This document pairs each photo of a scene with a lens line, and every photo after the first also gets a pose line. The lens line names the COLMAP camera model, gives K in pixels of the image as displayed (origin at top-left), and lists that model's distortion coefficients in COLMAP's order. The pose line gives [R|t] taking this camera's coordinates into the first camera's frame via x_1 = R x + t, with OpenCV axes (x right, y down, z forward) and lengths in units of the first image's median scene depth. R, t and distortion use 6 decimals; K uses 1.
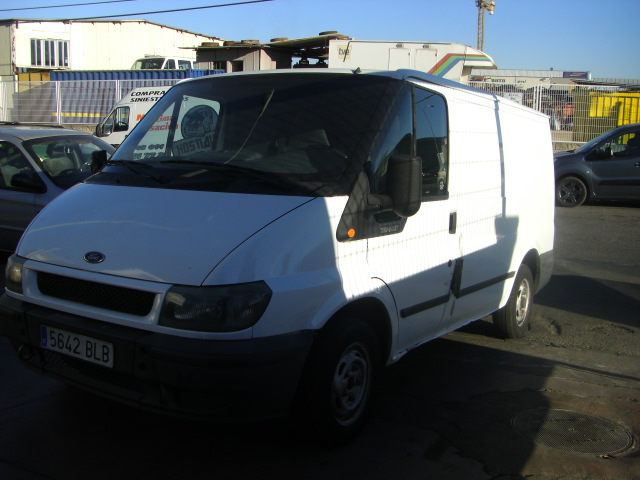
lens RADIAL K [[717.4, 0, 303.1], [0, 717.4, 240.2], [0, 0, 1]] dist [-0.147506, 0.036167]
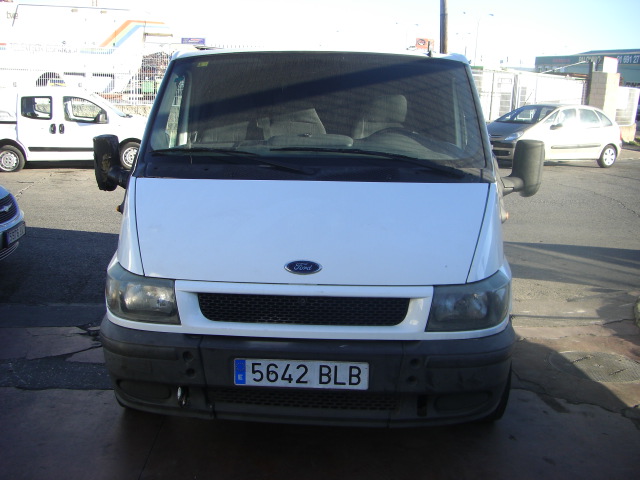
lens RADIAL K [[717.4, 0, 303.1], [0, 717.4, 240.2], [0, 0, 1]] dist [-0.147506, 0.036167]
pose [[0.861478, -0.094217, 0.498978, -0.714949], [0.070510, 0.995312, 0.066201, -0.064281], [-0.502876, -0.021848, 0.864082, 0.260281]]
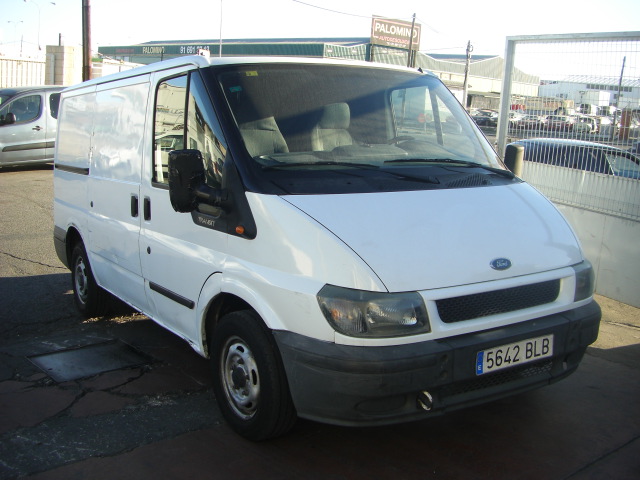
lens RADIAL K [[728.1, 0, 320.0], [0, 728.1, 240.0], [0, 0, 1]] dist [-0.186895, 0.138213]
pose [[0.391292, -0.169327, 0.904555, -1.288925], [0.109208, 0.984525, 0.137056, -0.173386], [-0.913764, 0.045156, 0.403728, 0.819742]]
